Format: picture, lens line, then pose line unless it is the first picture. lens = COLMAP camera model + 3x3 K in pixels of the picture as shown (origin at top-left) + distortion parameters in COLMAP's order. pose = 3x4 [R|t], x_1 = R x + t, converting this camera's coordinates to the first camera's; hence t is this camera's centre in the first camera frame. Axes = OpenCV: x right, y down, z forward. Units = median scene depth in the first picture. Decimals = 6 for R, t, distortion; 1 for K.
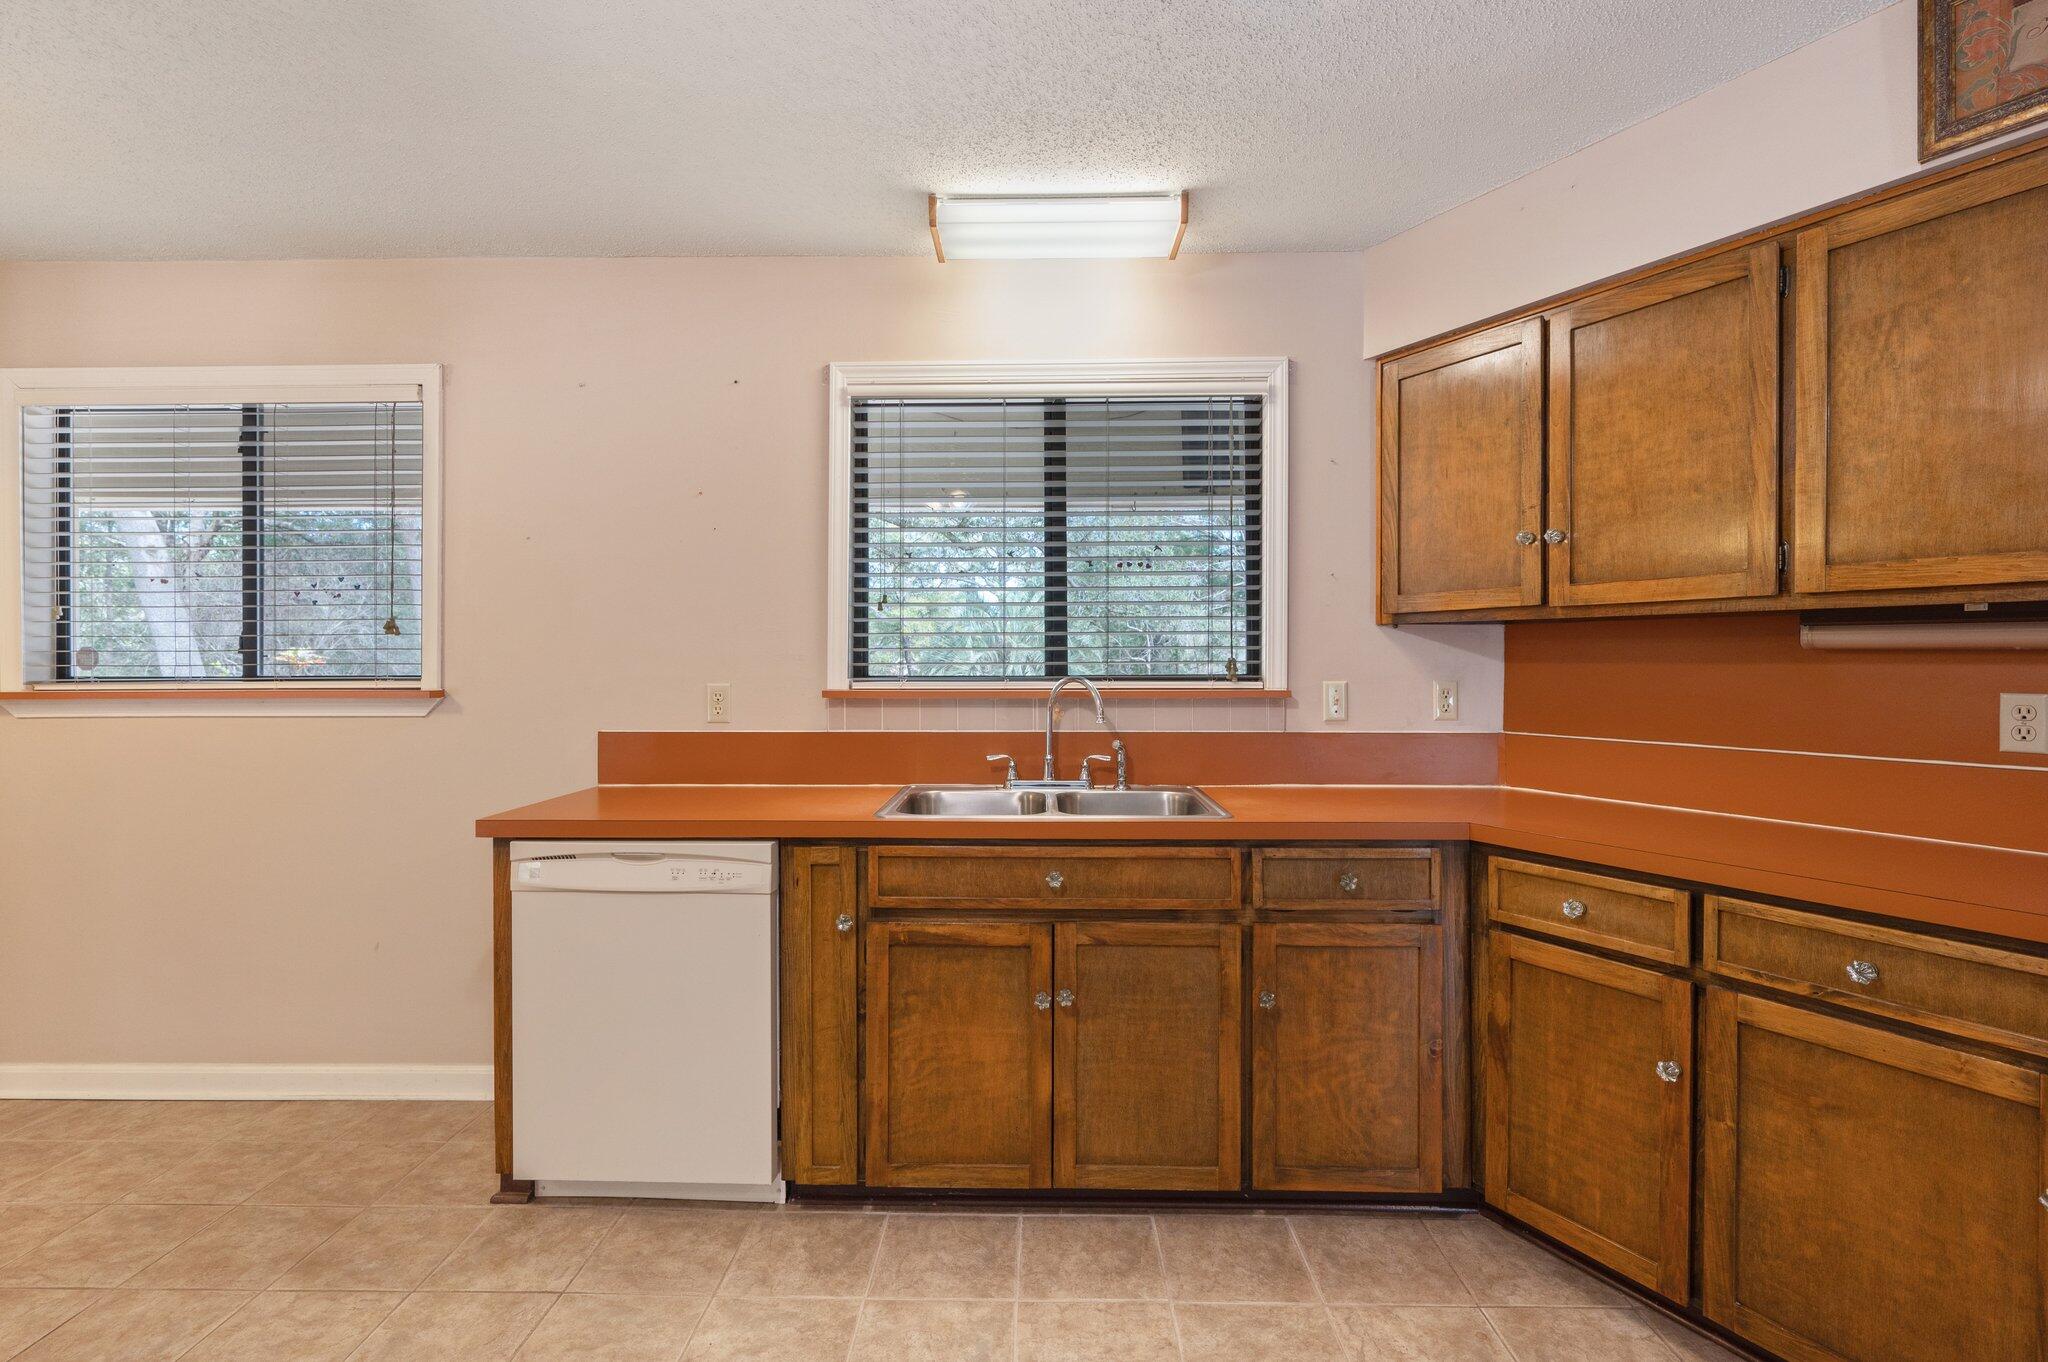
lens RADIAL K [[994.4, 0, 1023.5], [0, 994.4, 661.5], [0, 0, 1]] dist [0.000188, 0.000644]
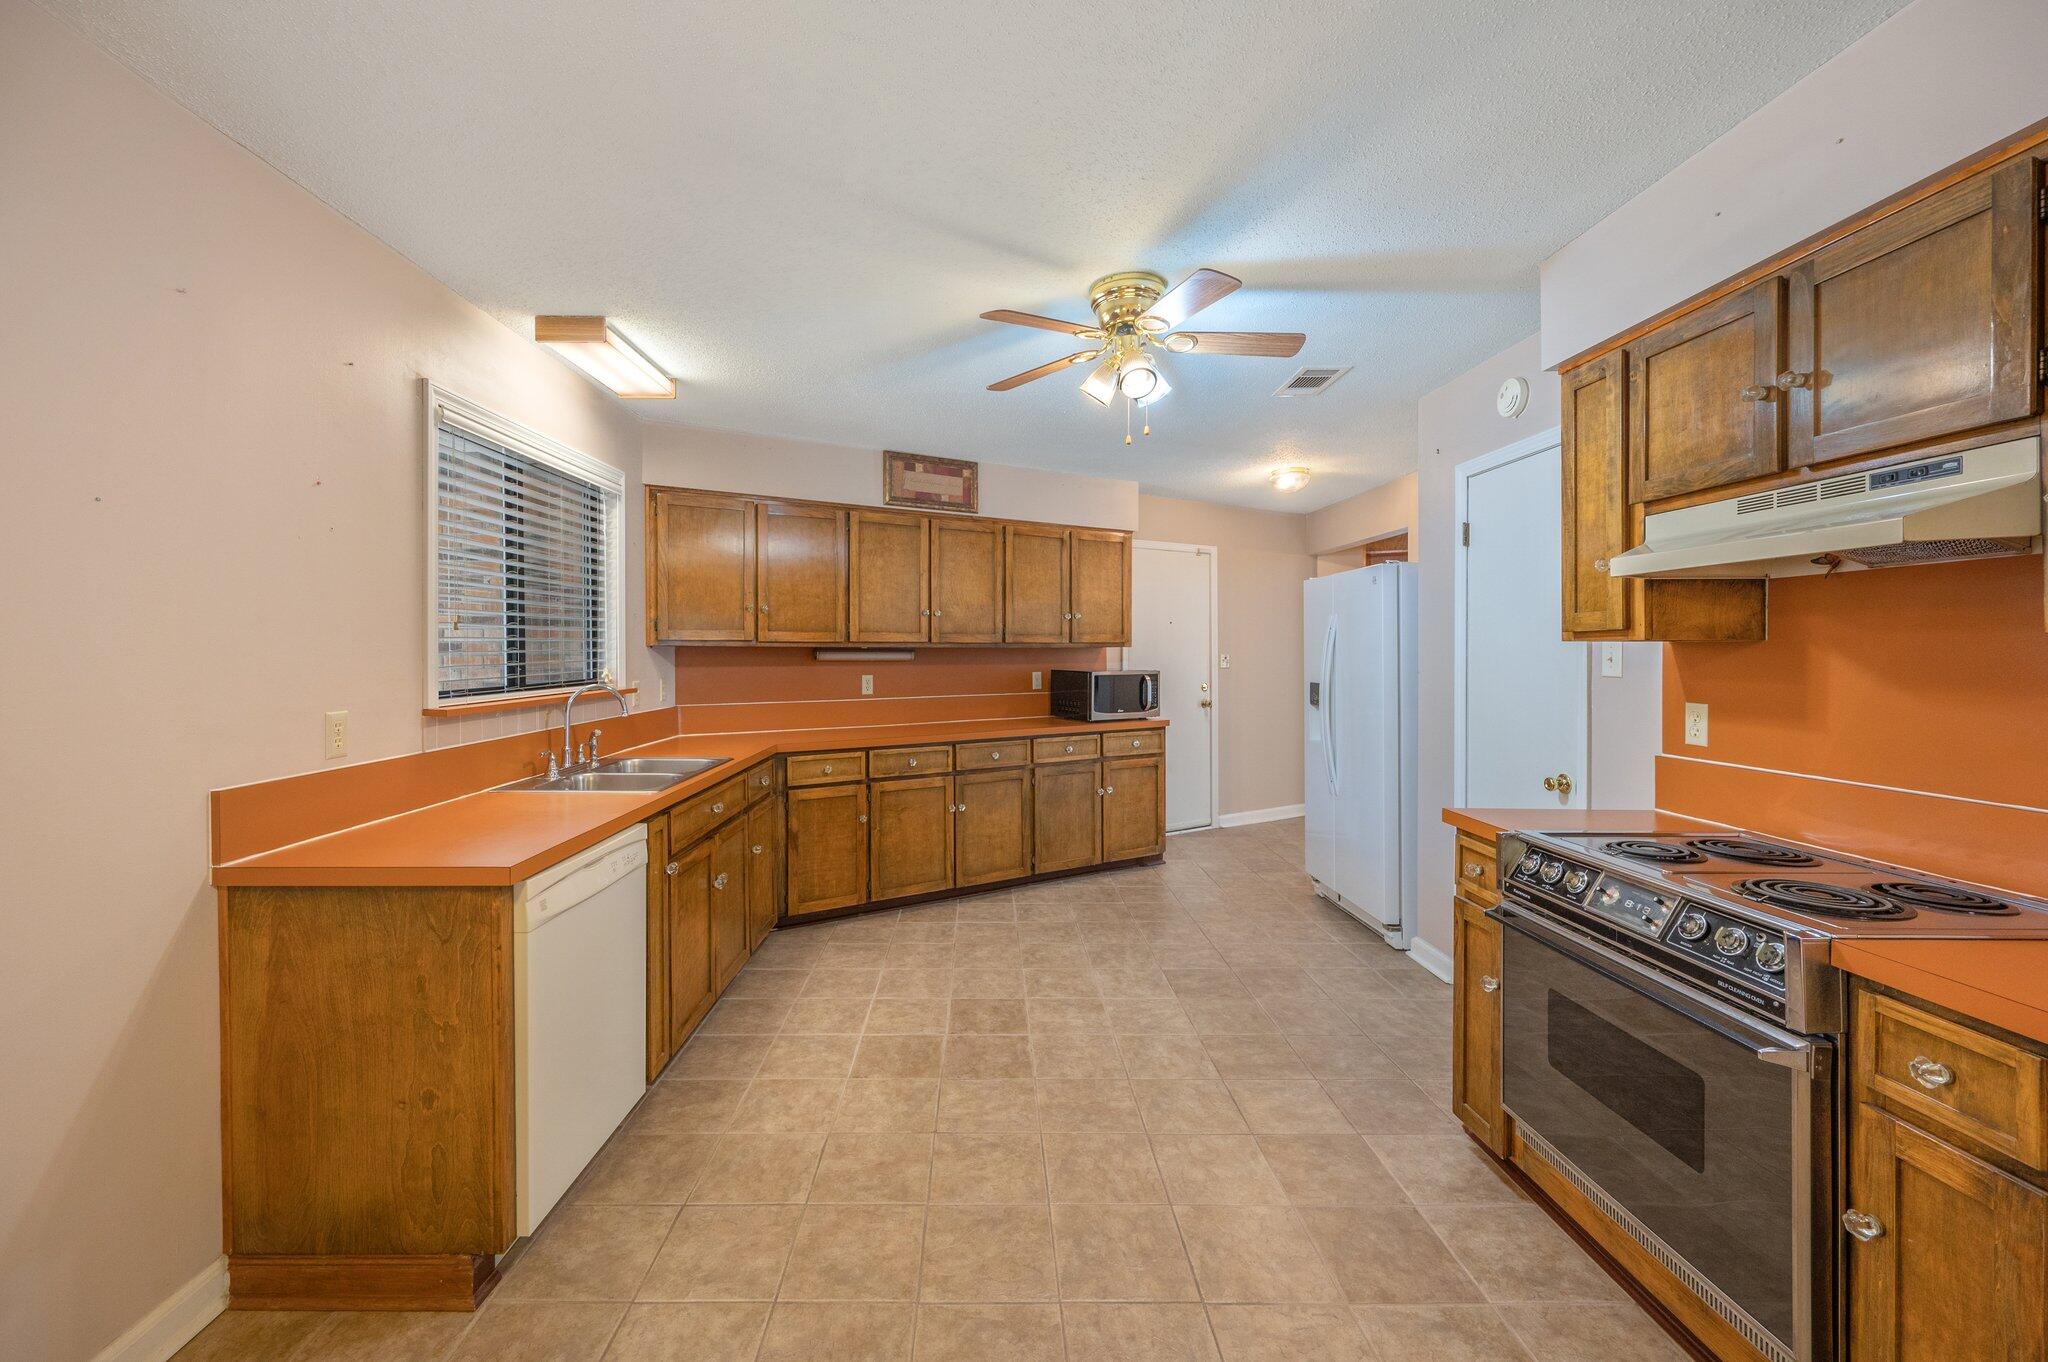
lens RADIAL K [[826.8, 0, 970.2], [0, 826.8, 669.1], [0, 0, 1]] dist [-0.002874, 0.000511]
pose [[-0.008504, -0.020055, 0.999763, -1.307415], [0.001973, 0.999797, 0.020072, -0.033667], [-0.999962, 0.002143, -0.008463, 0.581680]]
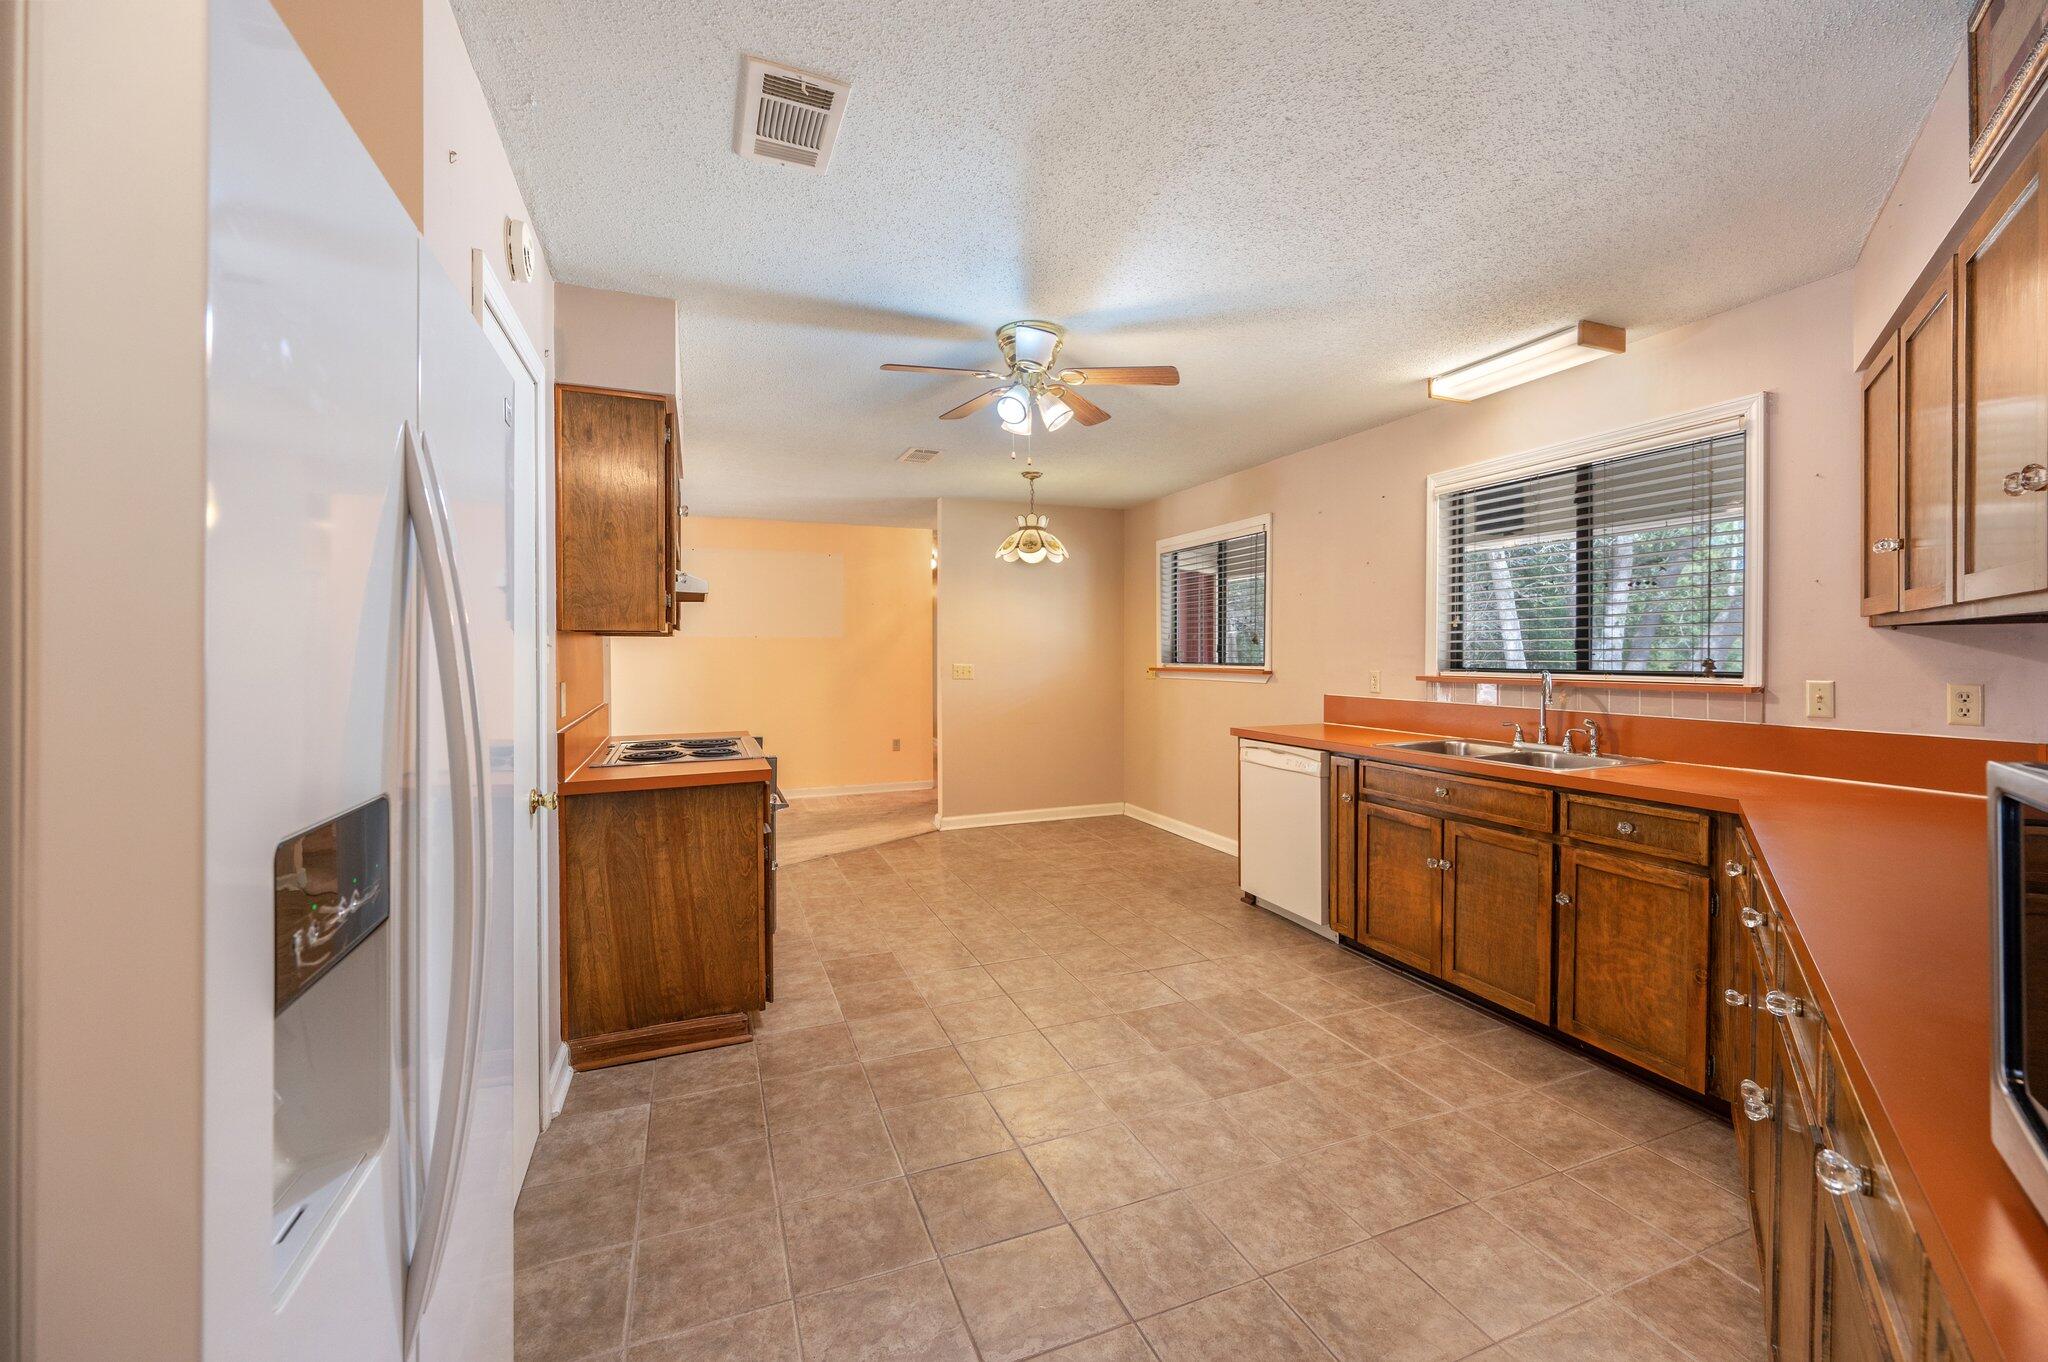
lens RADIAL K [[826.8, 0, 1026.0], [0, 826.8, 654.3], [0, 0, 1]] dist [-0.002874, 0.000511]
pose [[0.388545, 0.004206, -0.921420, 1.017357], [-0.002942, 0.999990, 0.003324, -0.012366], [0.921425, 0.001419, 0.388554, -0.169795]]
